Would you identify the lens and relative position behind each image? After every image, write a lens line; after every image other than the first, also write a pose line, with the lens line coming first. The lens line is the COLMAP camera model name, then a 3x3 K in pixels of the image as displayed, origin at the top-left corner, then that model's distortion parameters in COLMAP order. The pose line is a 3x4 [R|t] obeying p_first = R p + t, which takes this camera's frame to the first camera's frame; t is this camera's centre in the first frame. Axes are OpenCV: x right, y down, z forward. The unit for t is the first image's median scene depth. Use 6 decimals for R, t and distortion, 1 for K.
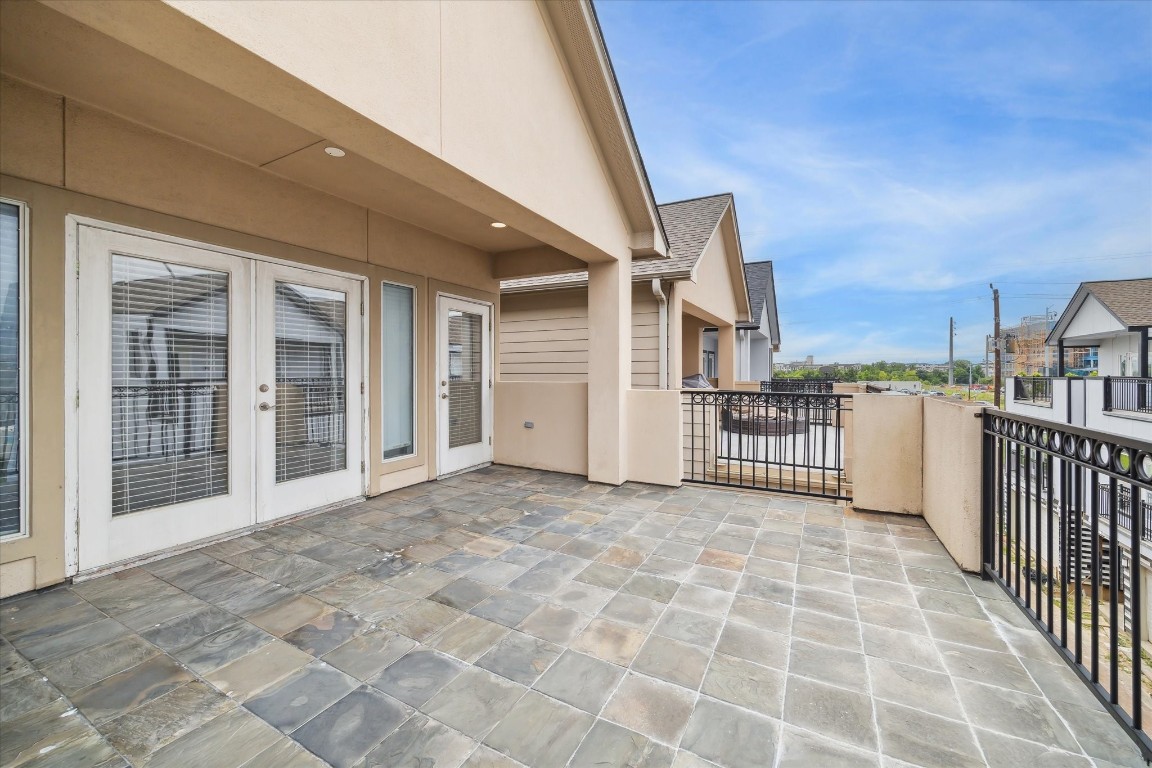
lens RADIAL K [[448.9, 0, 575.8], [0, 448.9, 375.1], [0, 0, 1]] dist [-0.004249, -0.000710]
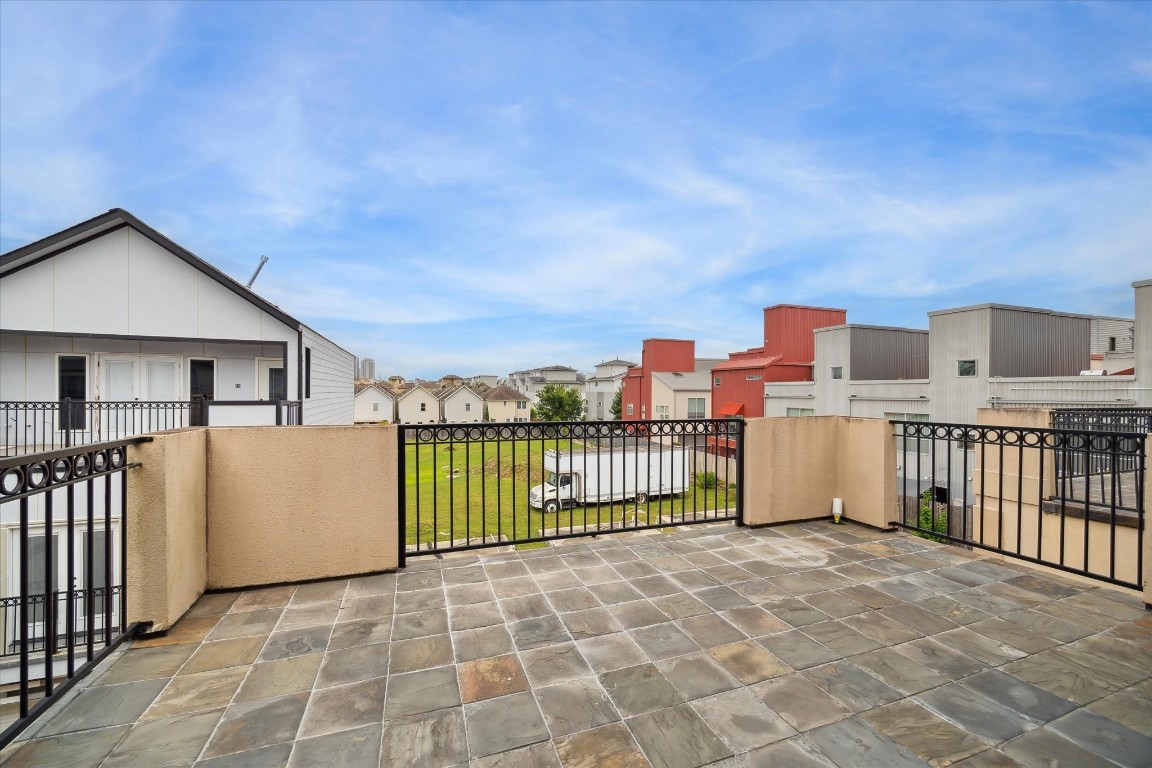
lens RADIAL K [[448.9, 0, 577.4], [0, 448.9, 388.9], [0, 0, 1]] dist [-0.004249, -0.000710]
pose [[-0.746143, 0.001810, 0.665783, -0.269789], [0.002532, 0.999997, 0.000119, -0.027642], [-0.665781, 0.001775, -0.746145, 1.732653]]
